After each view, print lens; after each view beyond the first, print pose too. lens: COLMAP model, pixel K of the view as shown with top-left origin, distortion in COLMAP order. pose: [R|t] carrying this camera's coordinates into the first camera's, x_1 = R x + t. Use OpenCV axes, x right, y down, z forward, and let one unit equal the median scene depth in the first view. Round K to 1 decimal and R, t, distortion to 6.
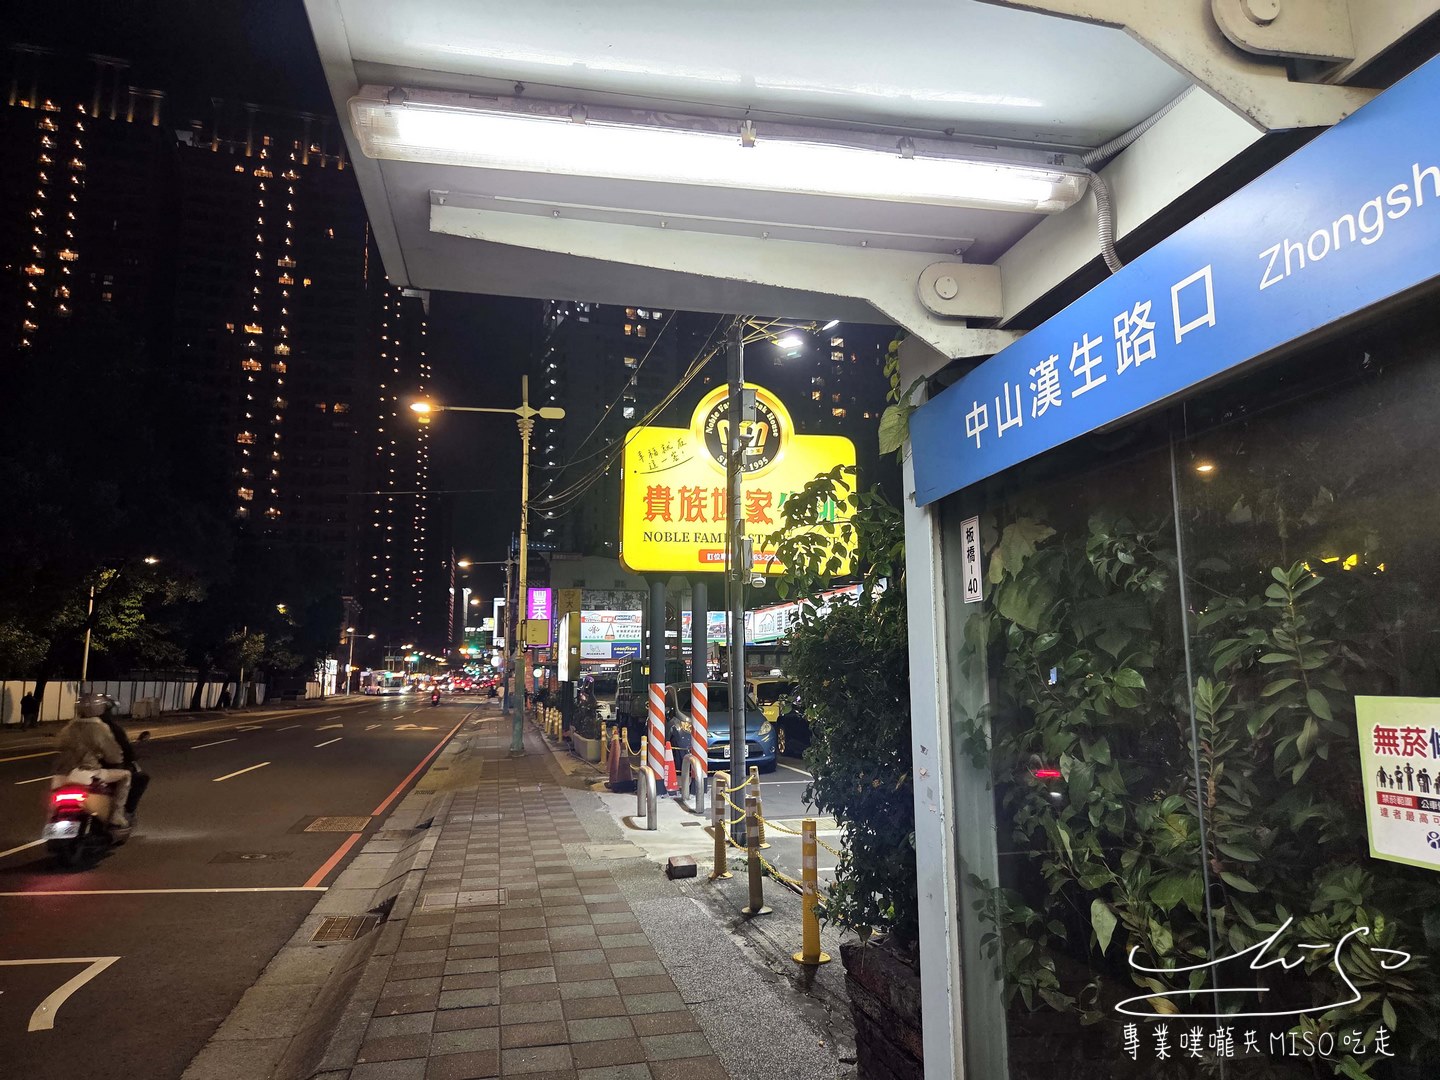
lens RADIAL K [[971.1, 0, 718.5], [0, 971.1, 537.3], [0, 0, 1]] dist [0.021537, -0.001759]
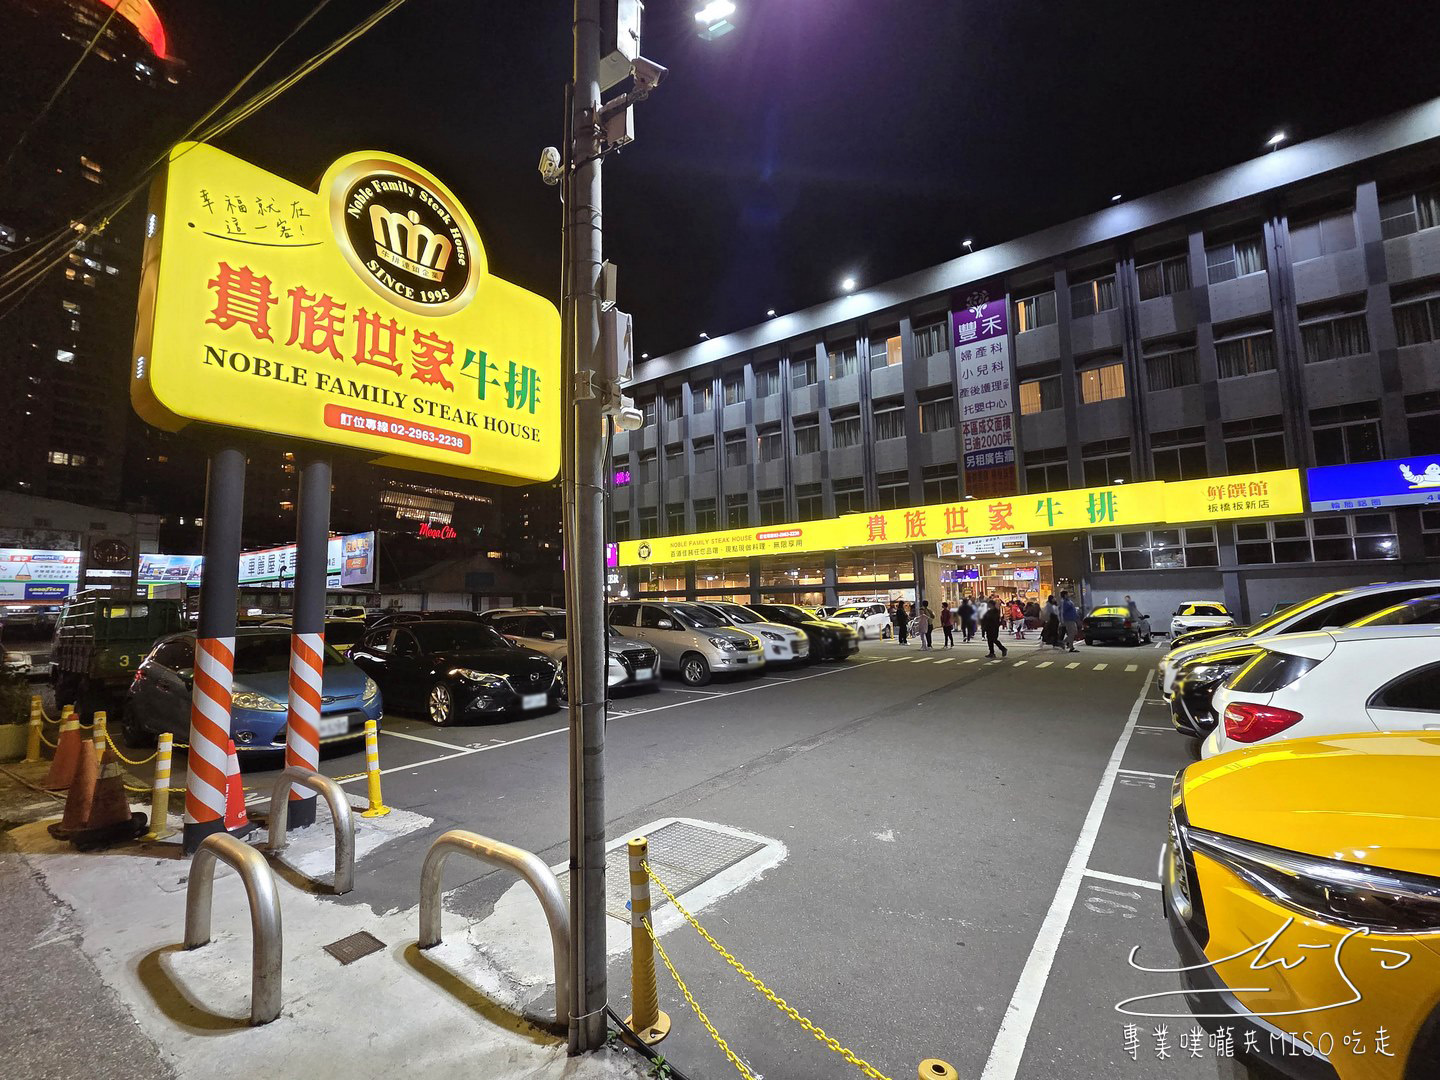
lens RADIAL K [[621.5, 0, 721.0], [0, 621.5, 546.3], [0, 0, 1]] dist [0.000110, -0.000401]
pose [[0.740458, 0.056122, 0.669756, -0.087350], [-0.081318, 0.996668, 0.006387, 0.074858], [-0.667165, -0.059193, 0.742554, 0.553861]]
